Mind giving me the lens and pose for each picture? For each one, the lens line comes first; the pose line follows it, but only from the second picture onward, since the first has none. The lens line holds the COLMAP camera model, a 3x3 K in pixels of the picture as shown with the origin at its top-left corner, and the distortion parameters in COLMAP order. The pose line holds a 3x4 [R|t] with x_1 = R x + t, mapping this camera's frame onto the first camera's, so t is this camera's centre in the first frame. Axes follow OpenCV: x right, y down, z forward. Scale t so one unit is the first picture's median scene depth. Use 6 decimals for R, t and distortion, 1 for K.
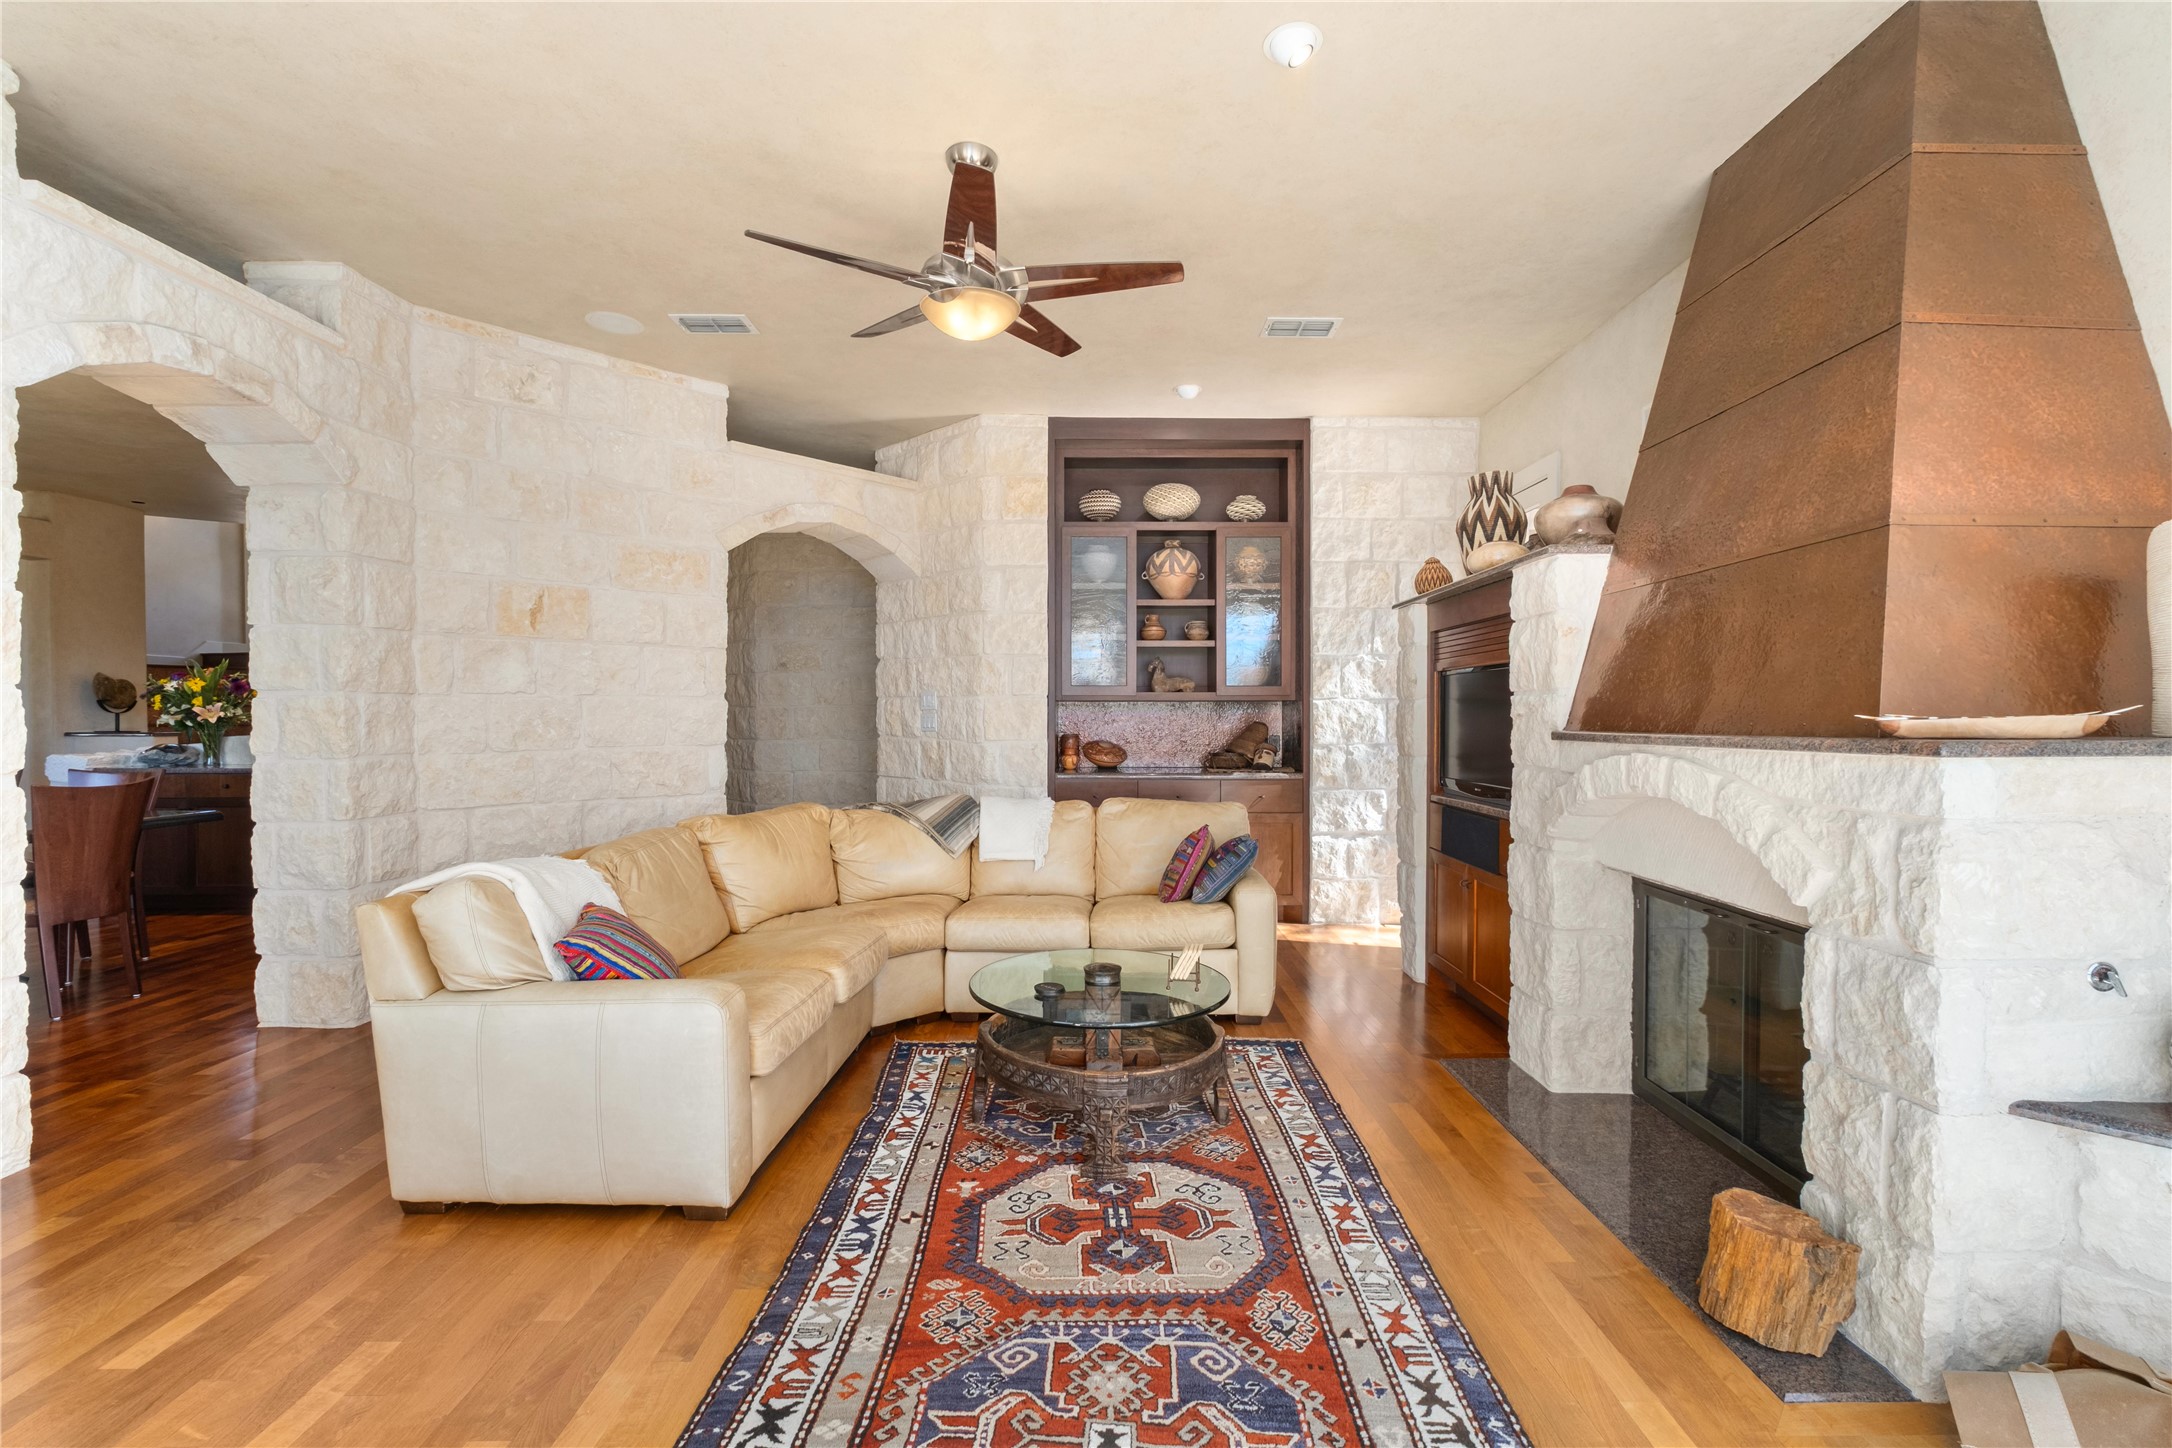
lens RADIAL K [[922.9, 0, 1079.8], [0, 922.9, 708.0], [0, 0, 1]] dist [-0.000475, -0.000080]
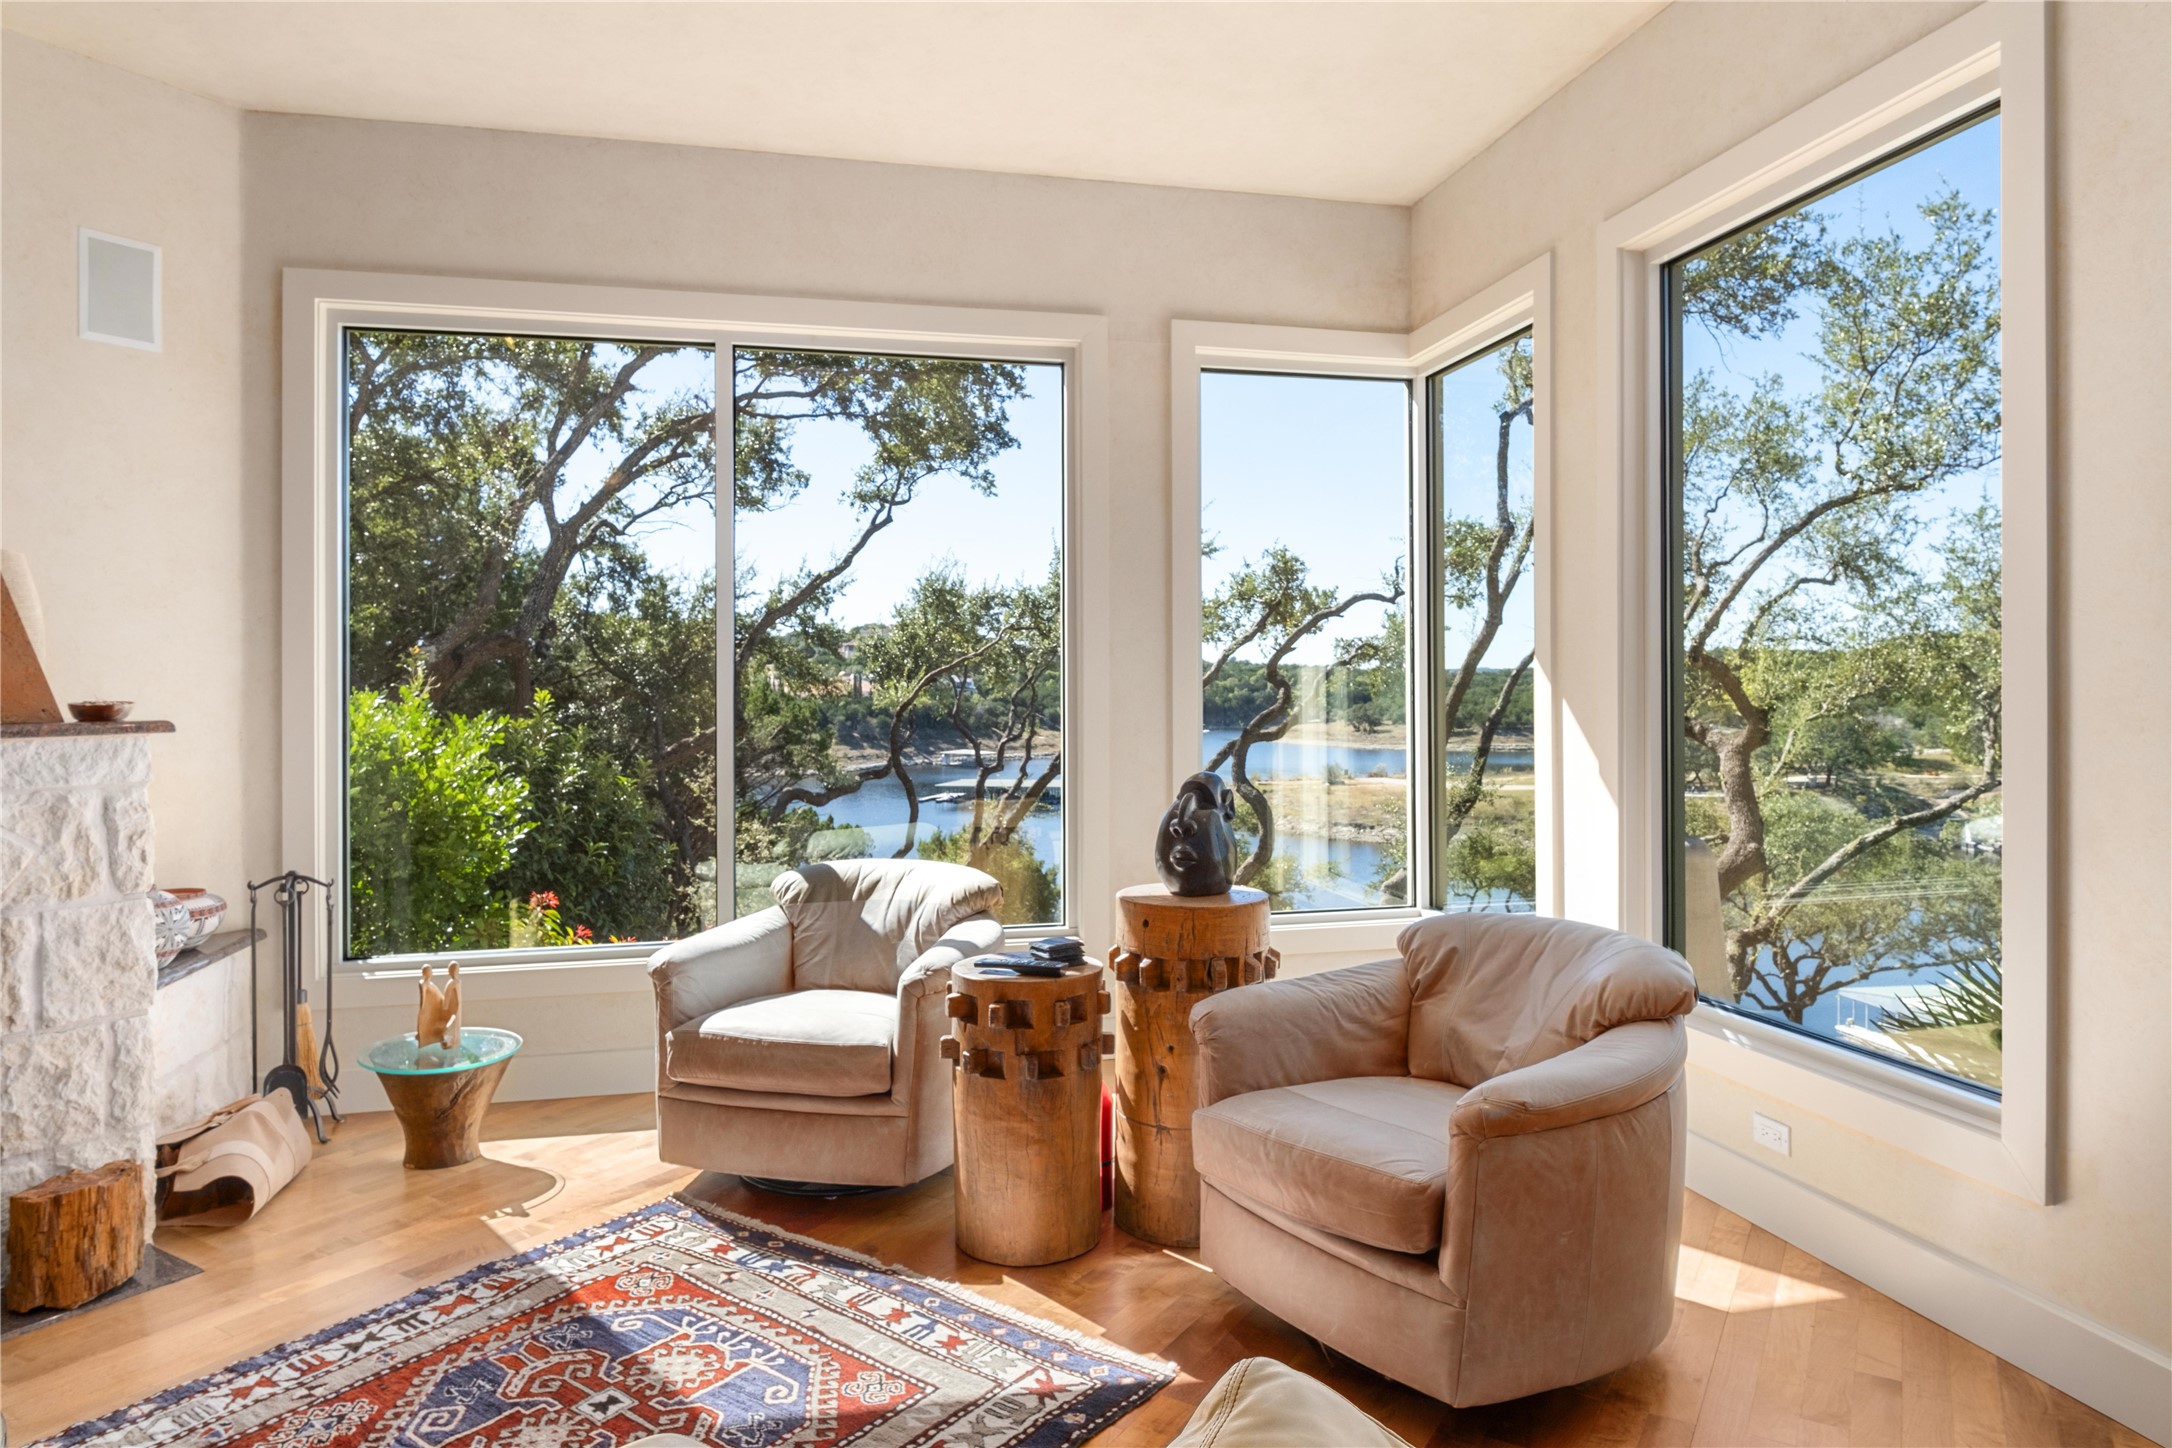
lens RADIAL K [[1315.9, 0, 1085.8], [0, 1315.9, 687.7], [0, 0, 1]] dist [0.001191, -0.003938]
pose [[-0.847607, 0.001605, 0.530621, -1.074012], [0.000088, 0.999996, -0.002884, -0.004747], [-0.530624, -0.002398, -0.847604, 1.752367]]
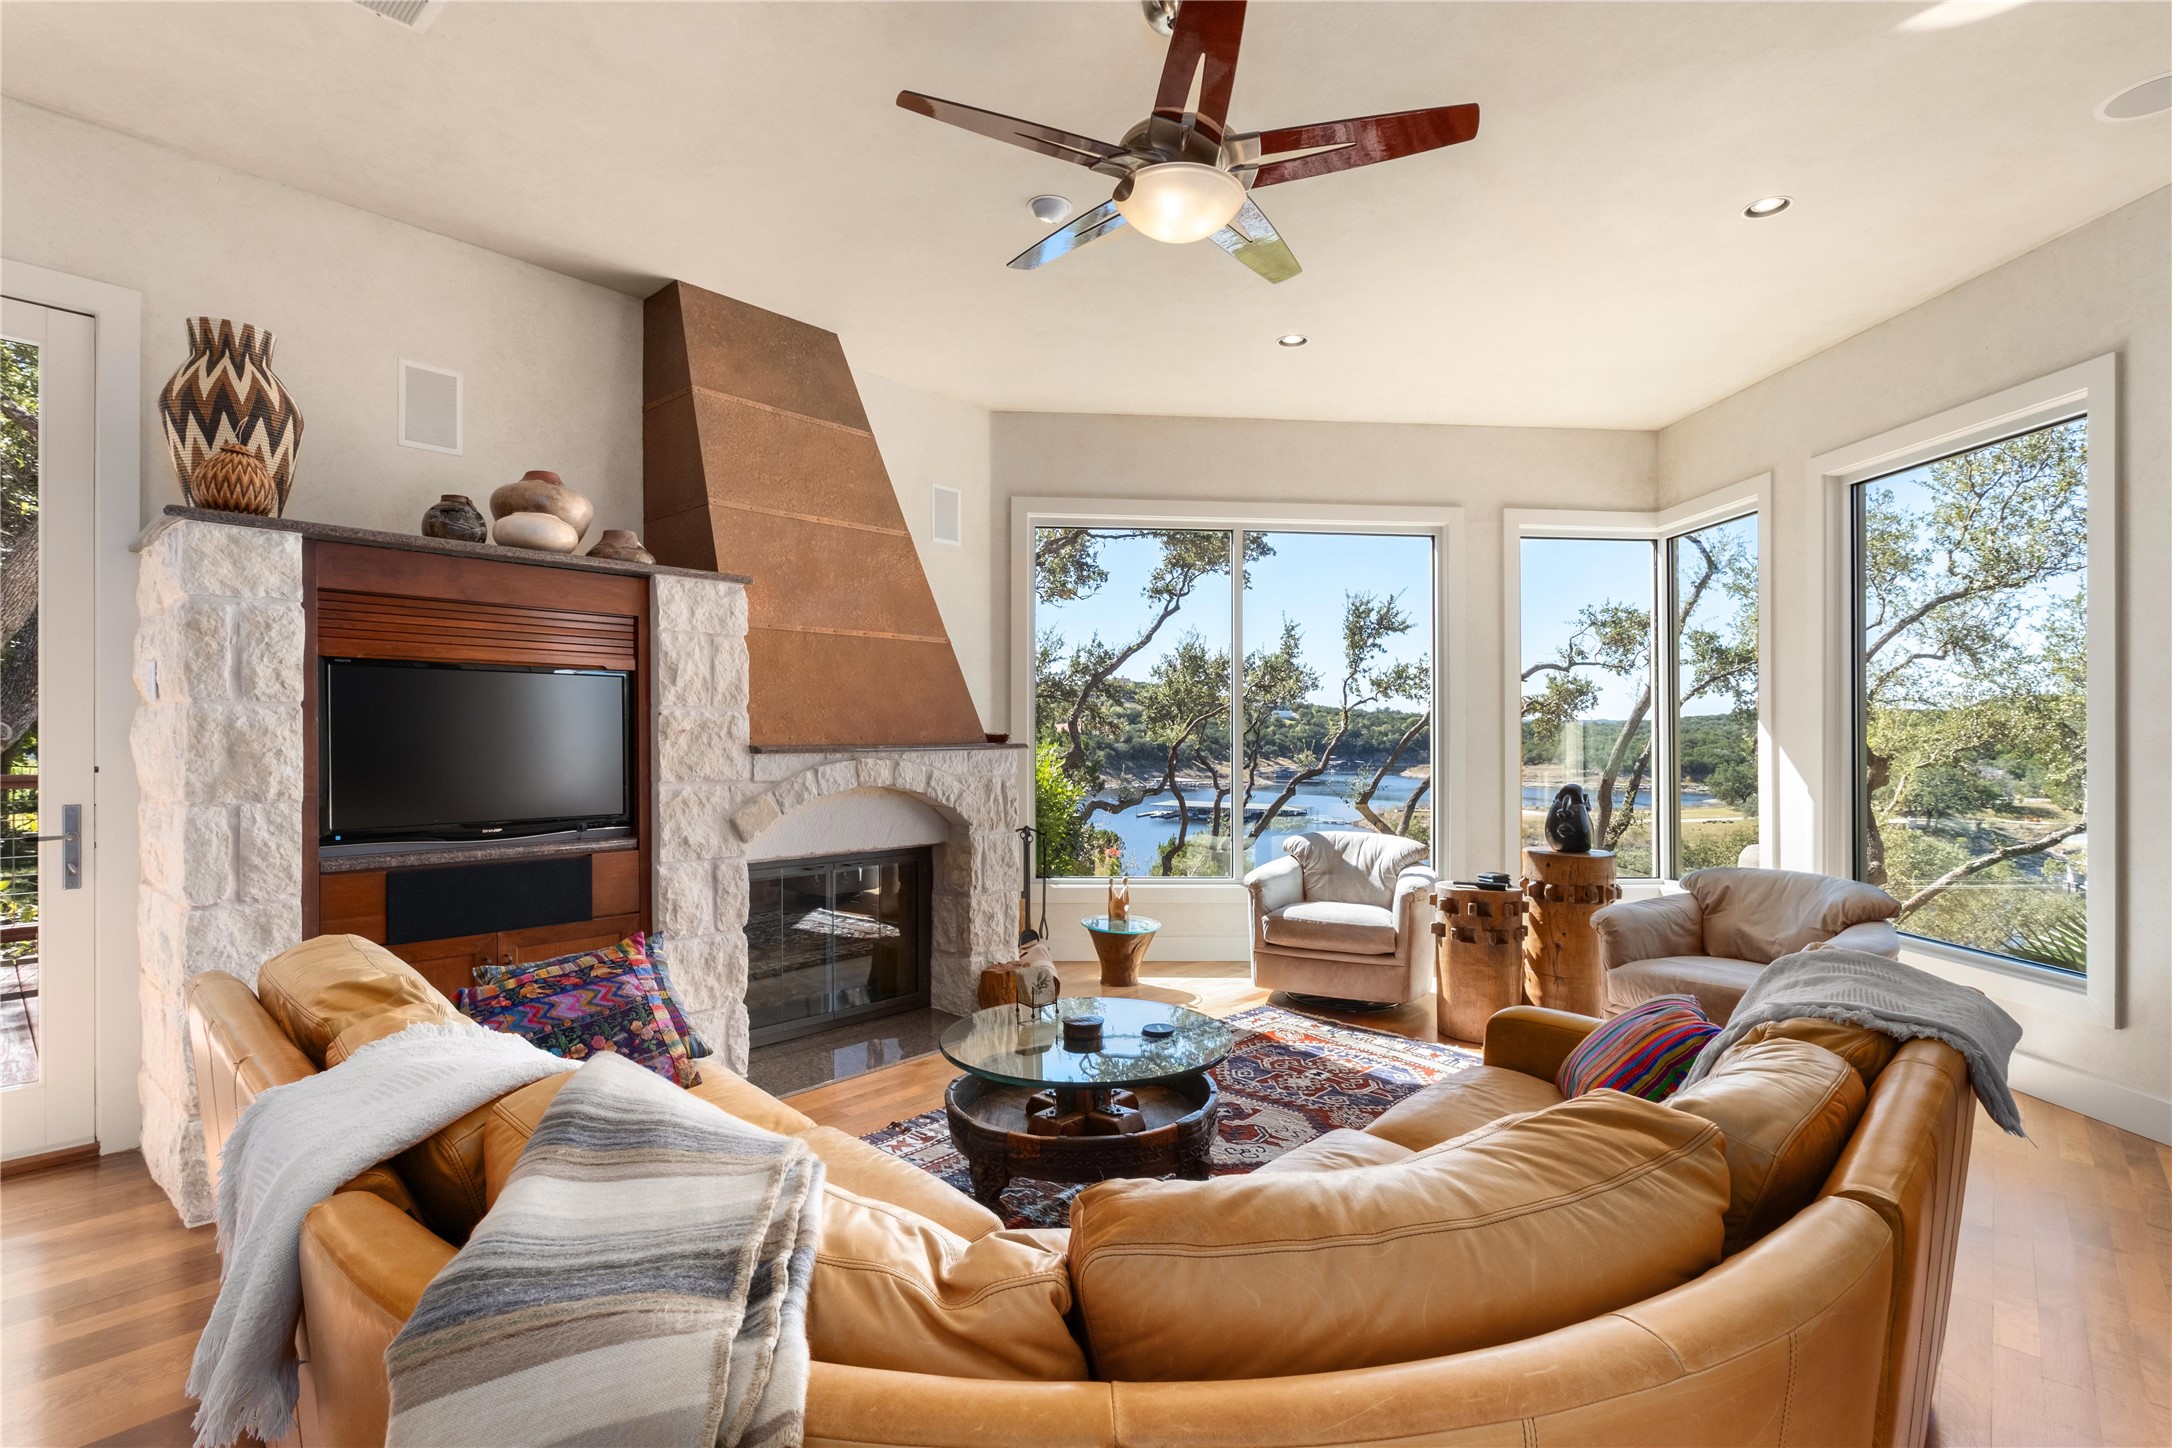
lens RADIAL K [[1043.5, 0, 1080.4], [0, 1043.5, 704.1], [0, 0, 1]] dist [-0.000658, 0.001599]
pose [[-0.747360, 0.003151, 0.664412, -1.047451], [-0.017727, 0.999538, -0.024681, -0.003863], [-0.664183, -0.030224, -0.746959, 2.864785]]
